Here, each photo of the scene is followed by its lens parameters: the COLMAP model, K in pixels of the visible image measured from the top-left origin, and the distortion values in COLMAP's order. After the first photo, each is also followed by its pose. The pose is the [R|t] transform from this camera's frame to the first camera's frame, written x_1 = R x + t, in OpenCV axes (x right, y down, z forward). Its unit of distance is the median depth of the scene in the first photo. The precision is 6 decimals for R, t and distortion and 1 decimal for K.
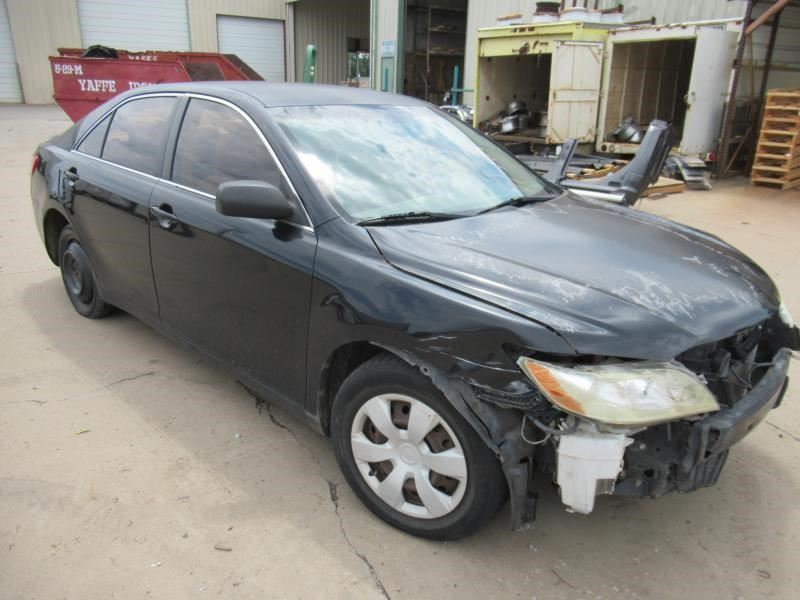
lens RADIAL K [[587.5, 0, 400.0], [0, 587.5, 300.0], [0, 0, 1]] dist [-0.008866, 0.003100]
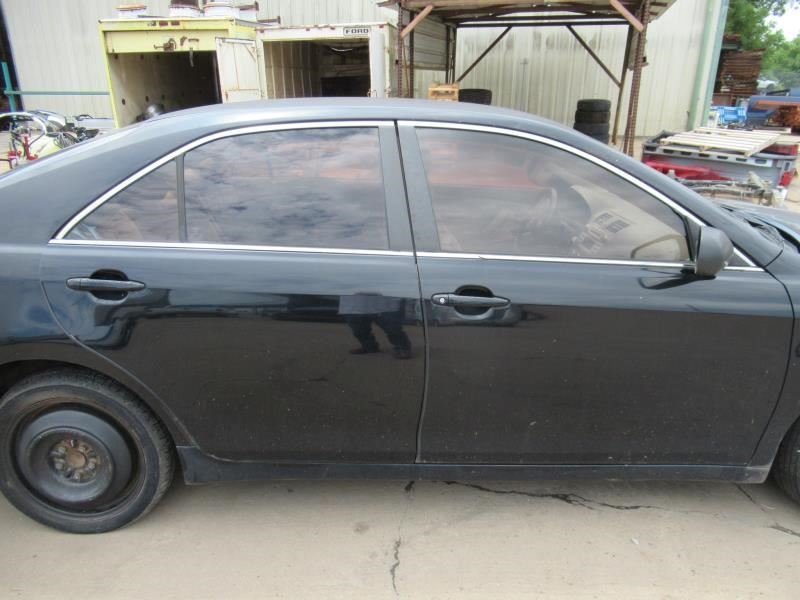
lens RADIAL K [[587.5, 0, 400.0], [0, 587.5, 300.0], [0, 0, 1]] dist [-0.008866, 0.003100]
pose [[0.710572, -0.260637, 0.653571, -0.226443], [0.255353, 0.961060, 0.105636, -0.061870], [-0.655654, 0.091829, 0.749457, 0.141493]]
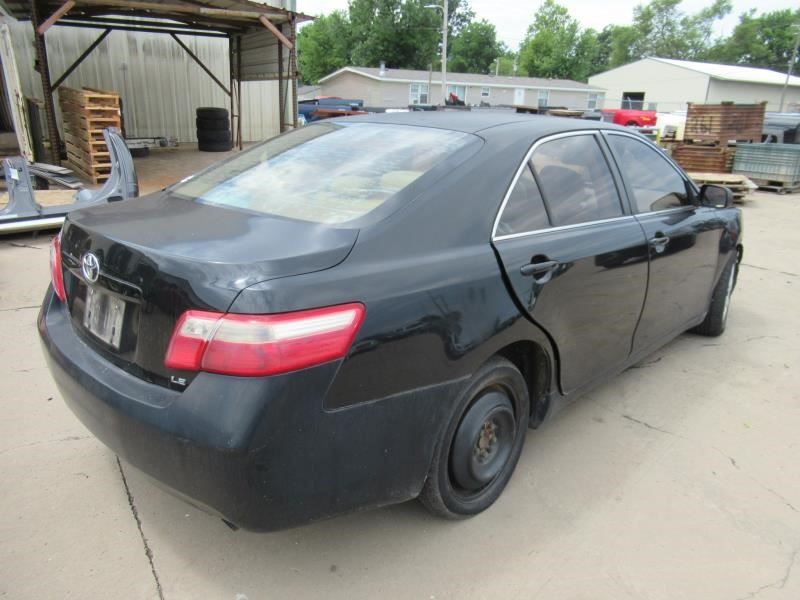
lens RADIAL K [[587.5, 0, 400.0], [0, 587.5, 300.0], [0, 0, 1]] dist [-0.008866, 0.003100]
pose [[0.021812, -0.341800, 0.939520, -0.333150], [0.318219, 0.893242, 0.317576, -0.119357], [-0.947766, 0.292046, 0.128251, 0.292107]]
